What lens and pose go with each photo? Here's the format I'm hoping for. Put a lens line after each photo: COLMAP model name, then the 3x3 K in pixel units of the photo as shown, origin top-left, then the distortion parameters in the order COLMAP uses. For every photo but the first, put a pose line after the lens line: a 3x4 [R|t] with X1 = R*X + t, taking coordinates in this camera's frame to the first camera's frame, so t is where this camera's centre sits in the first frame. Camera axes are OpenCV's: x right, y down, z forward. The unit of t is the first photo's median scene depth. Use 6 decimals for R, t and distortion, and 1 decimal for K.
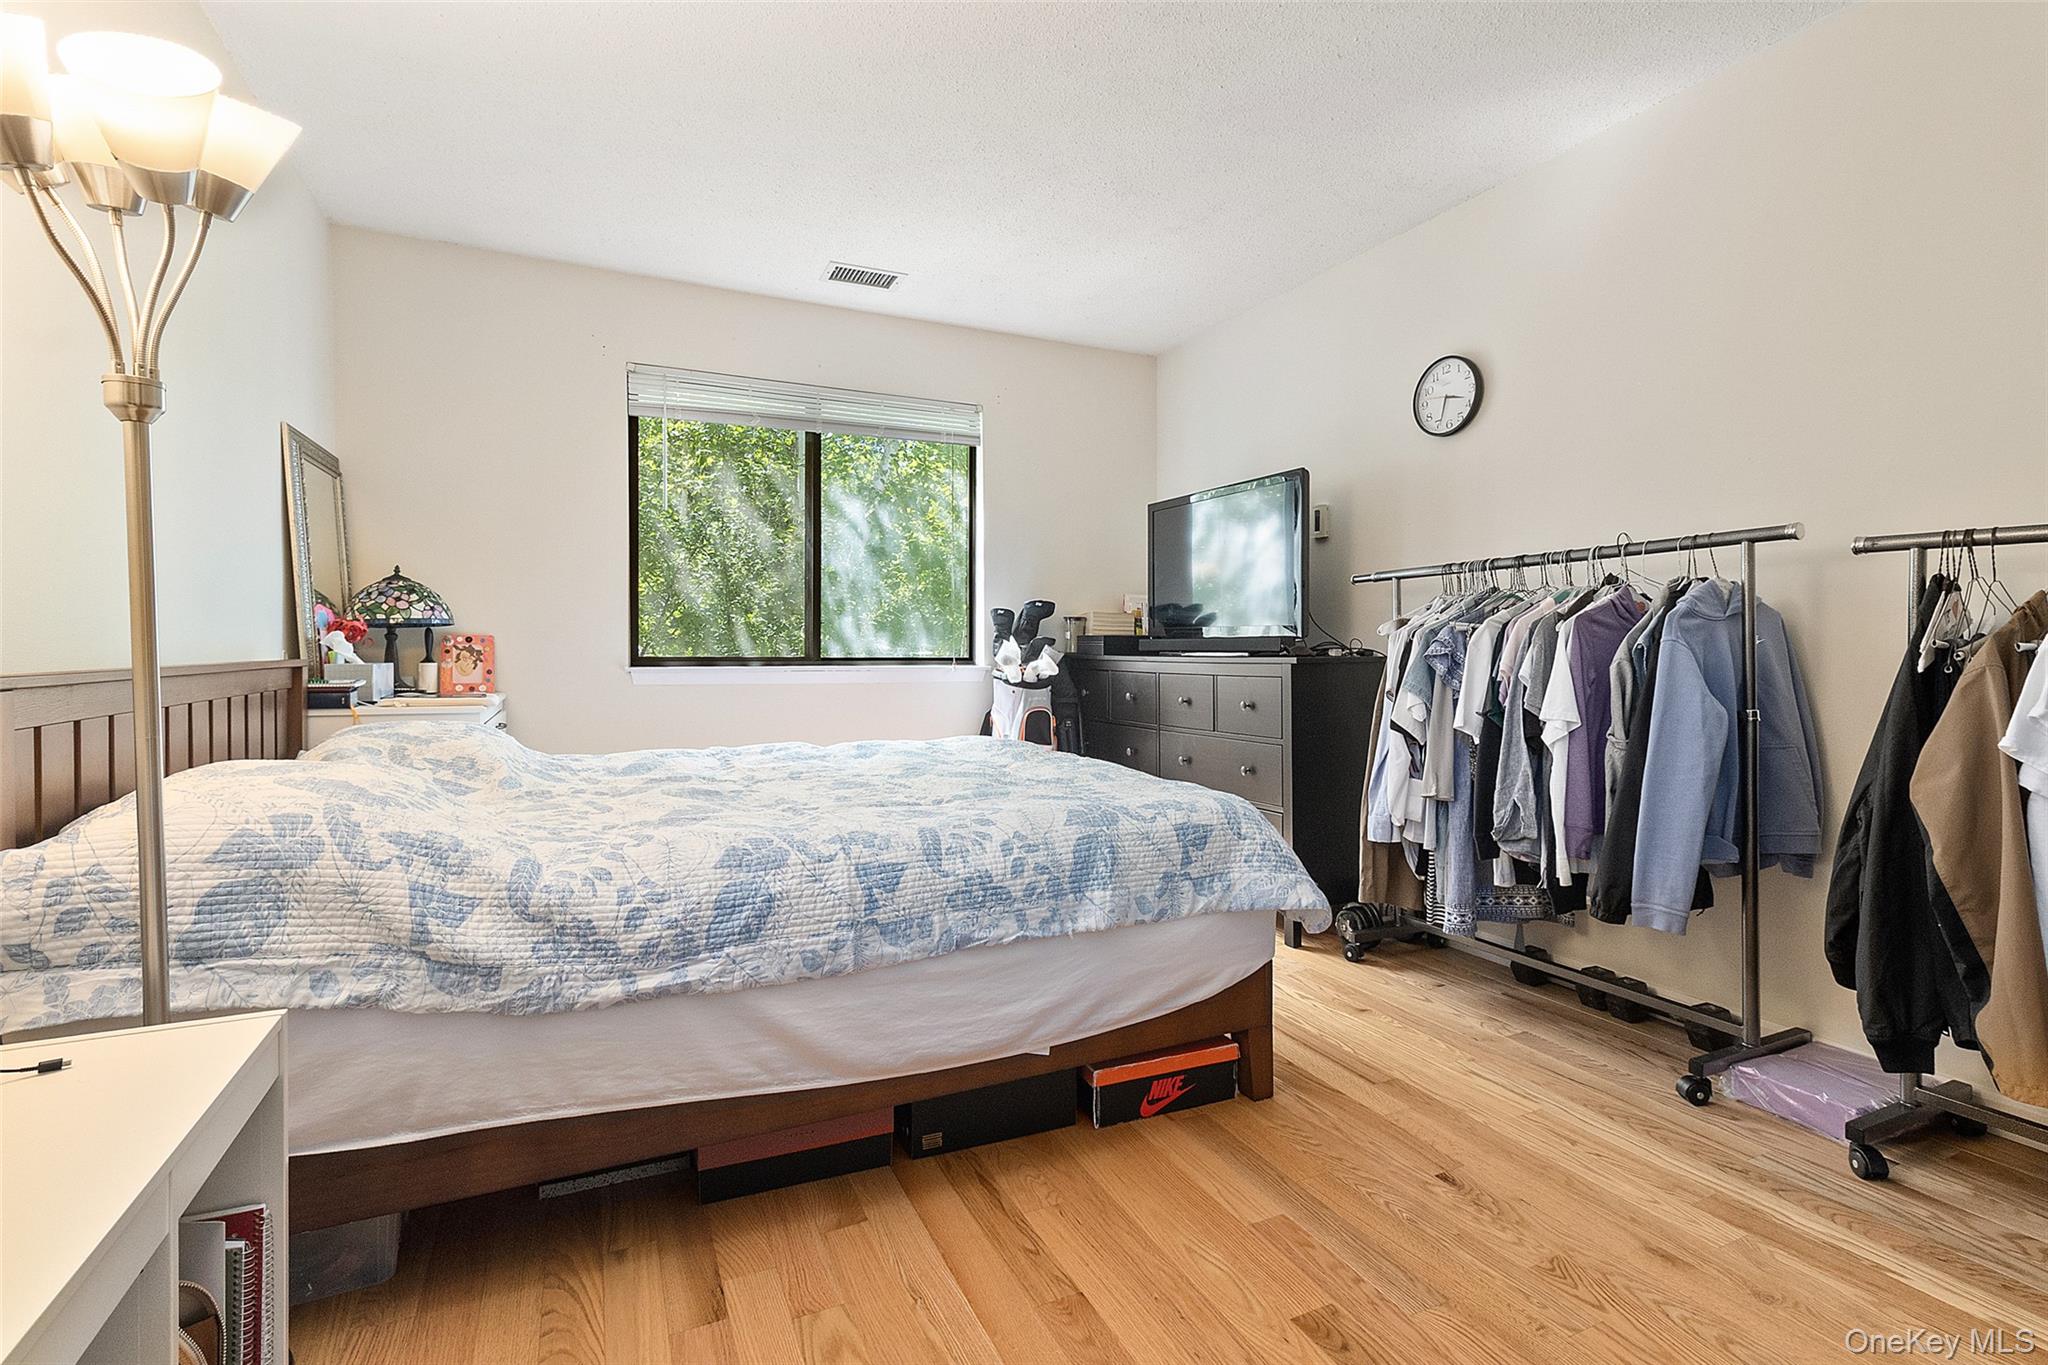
lens RADIAL K [[951.8, 0, 1026.5], [0, 951.8, 662.0], [0, 0, 1]] dist [0.001415, -0.000632]
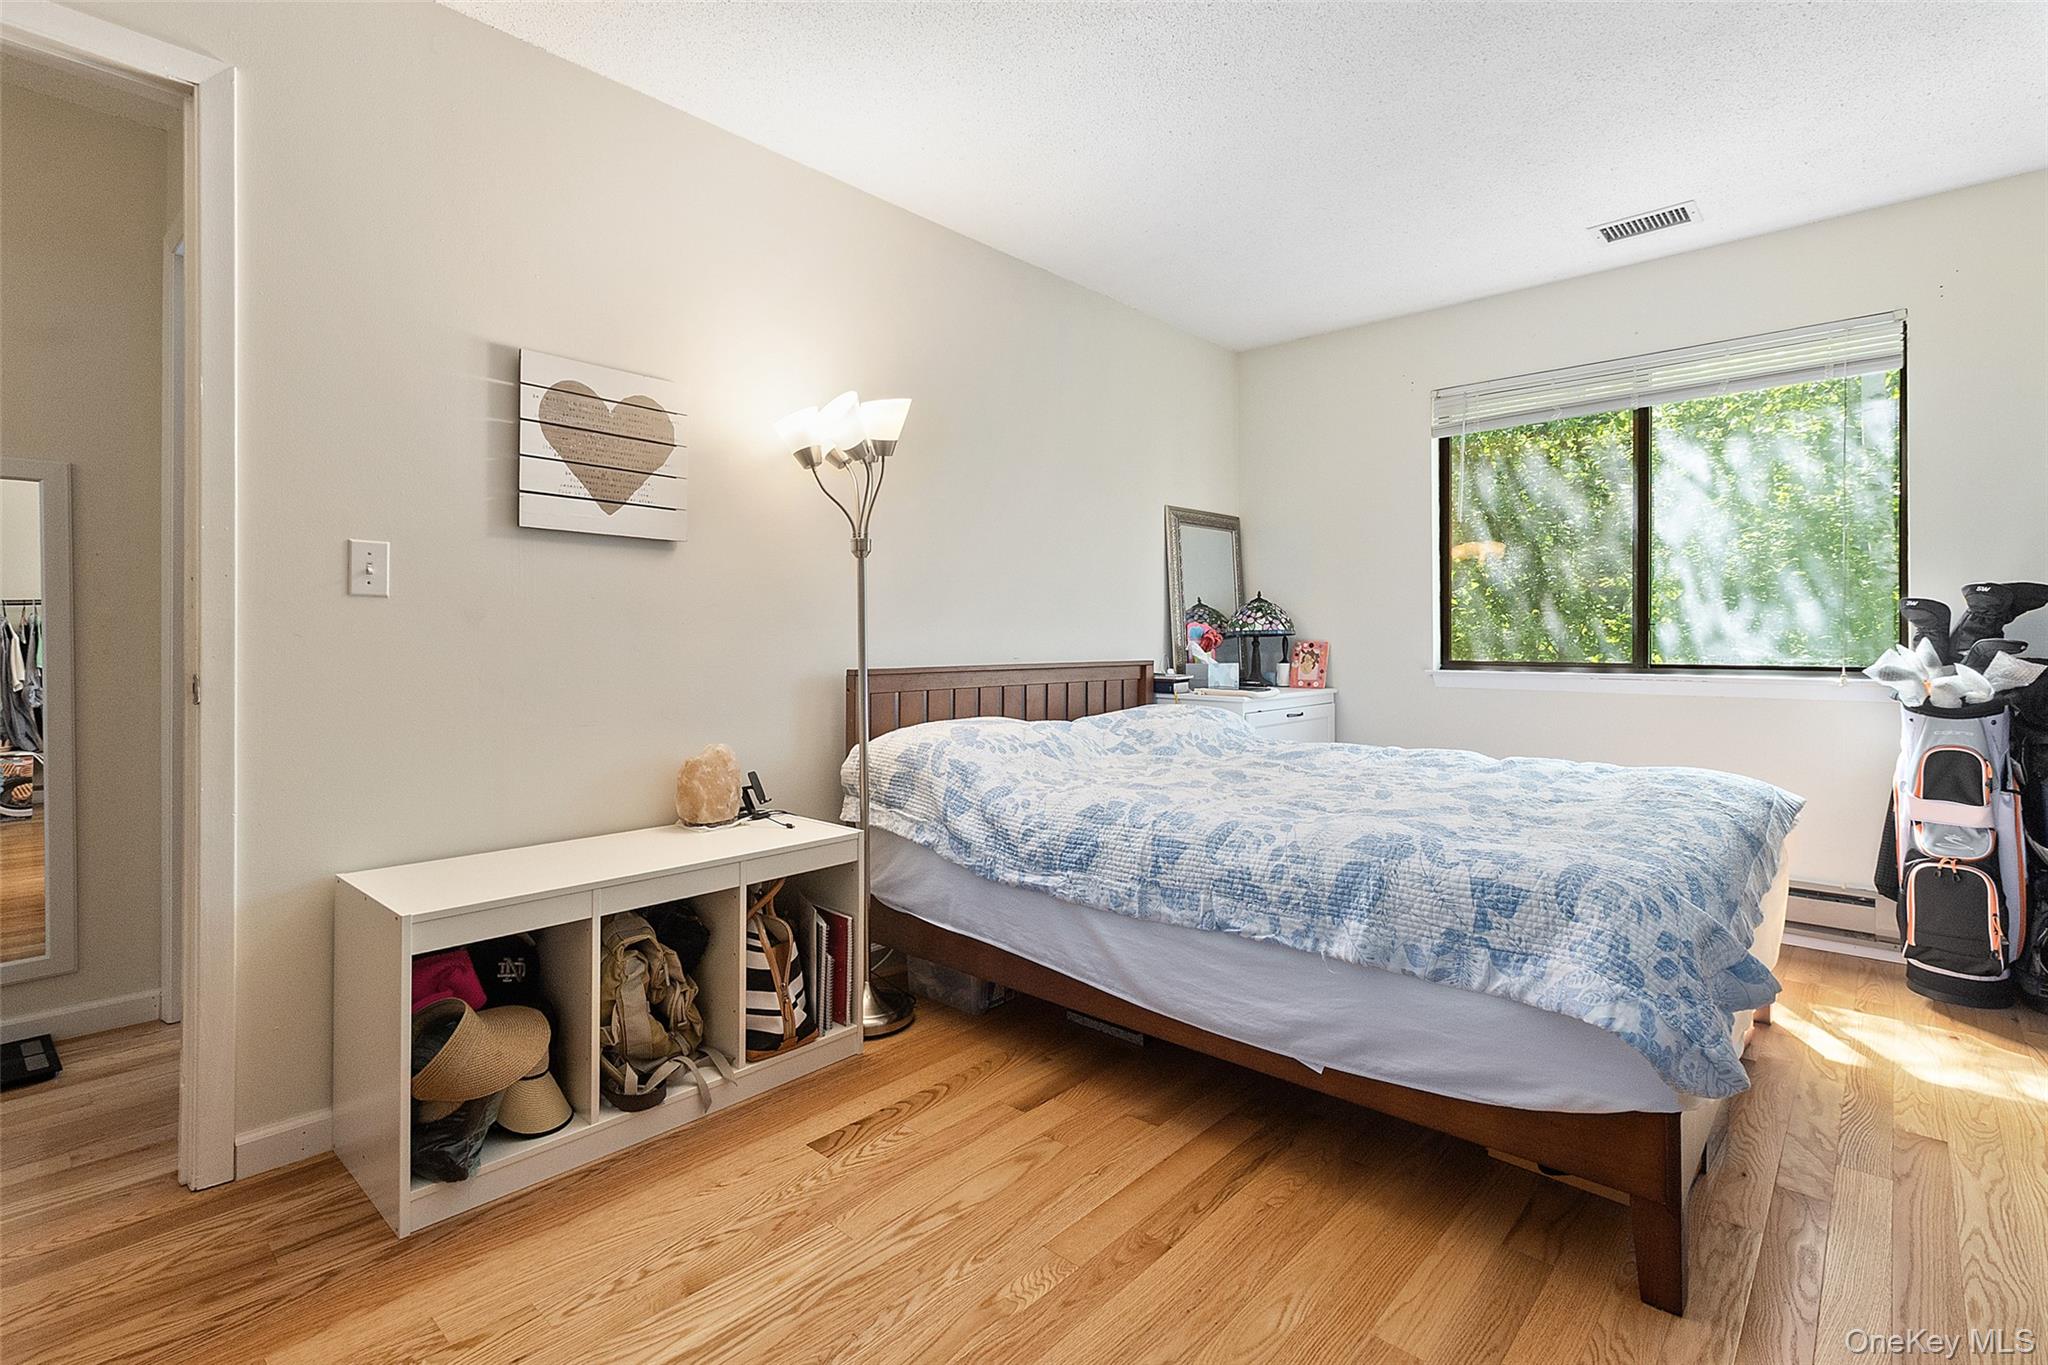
lens RADIAL K [[942.5, 0, 1028.5], [0, 942.5, 636.2], [0, 0, 1]] dist [-0.002221, -0.000277]
pose [[0.381619, -0.008313, -0.924282, 0.851132], [-0.011522, 0.999839, -0.013749, -0.027799], [0.924248, 0.015896, 0.381462, 0.349537]]
